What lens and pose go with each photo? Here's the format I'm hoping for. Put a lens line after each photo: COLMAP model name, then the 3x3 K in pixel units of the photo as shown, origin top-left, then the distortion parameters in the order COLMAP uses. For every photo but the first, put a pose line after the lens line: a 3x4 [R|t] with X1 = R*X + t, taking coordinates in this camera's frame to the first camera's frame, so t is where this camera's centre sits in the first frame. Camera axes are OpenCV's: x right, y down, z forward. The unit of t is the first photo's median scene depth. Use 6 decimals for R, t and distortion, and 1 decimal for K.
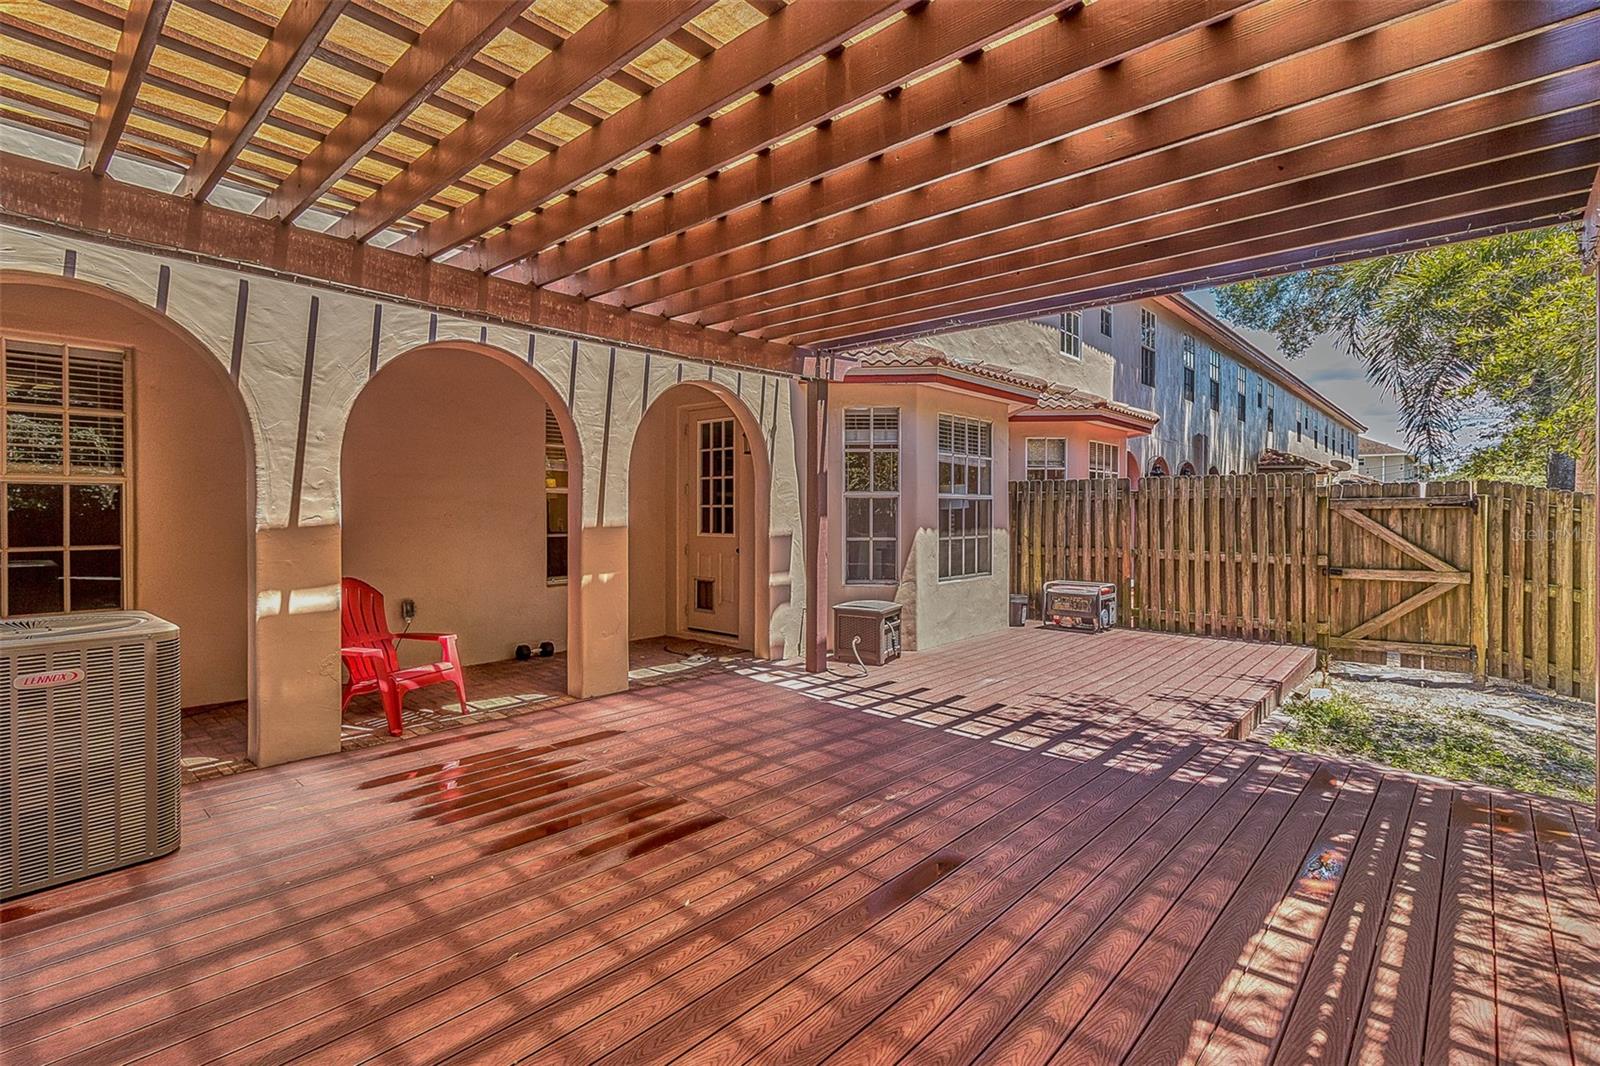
lens RADIAL K [[759.7, 0, 800.3], [0, 759.7, 524.7], [0, 0, 1]] dist [-0.006477, -0.000604]
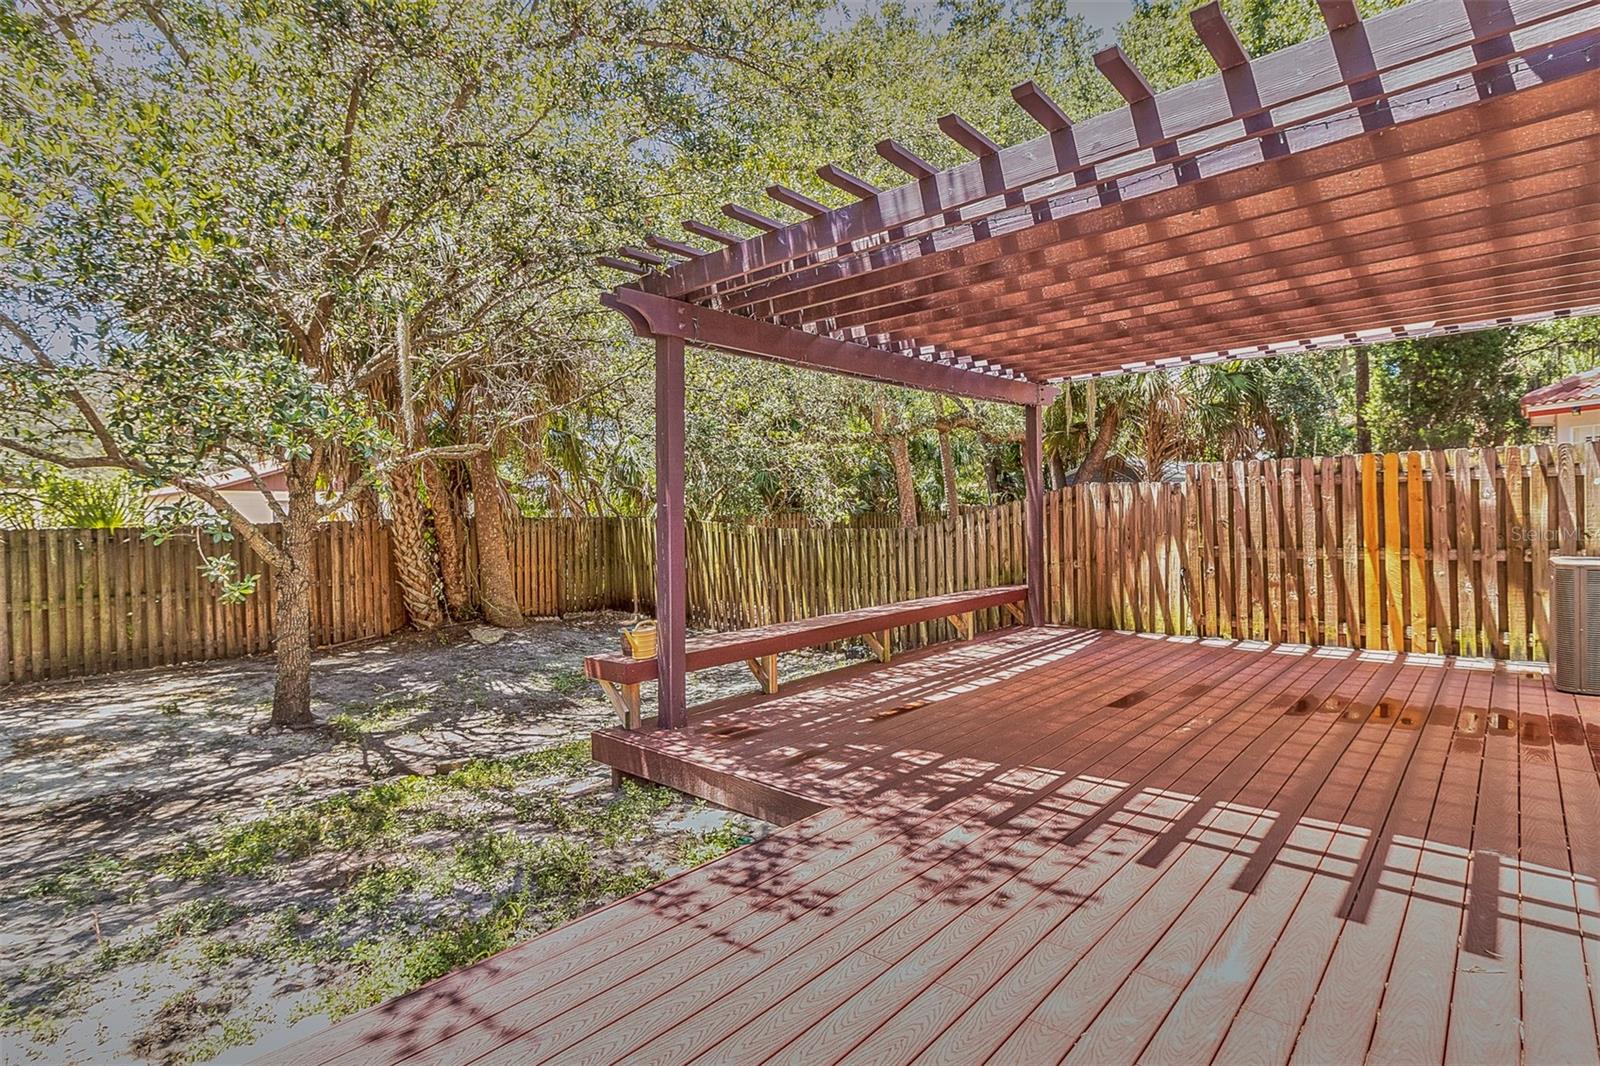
lens RADIAL K [[759.7, 0, 799.6], [0, 759.7, 521.0], [0, 0, 1]] dist [-0.006477, -0.000604]
pose [[-0.999815, 0.012572, 0.014534, 0.618909], [0.012844, 0.999741, 0.018783, -0.016951], [-0.014294, 0.018967, -0.999718, 1.906546]]
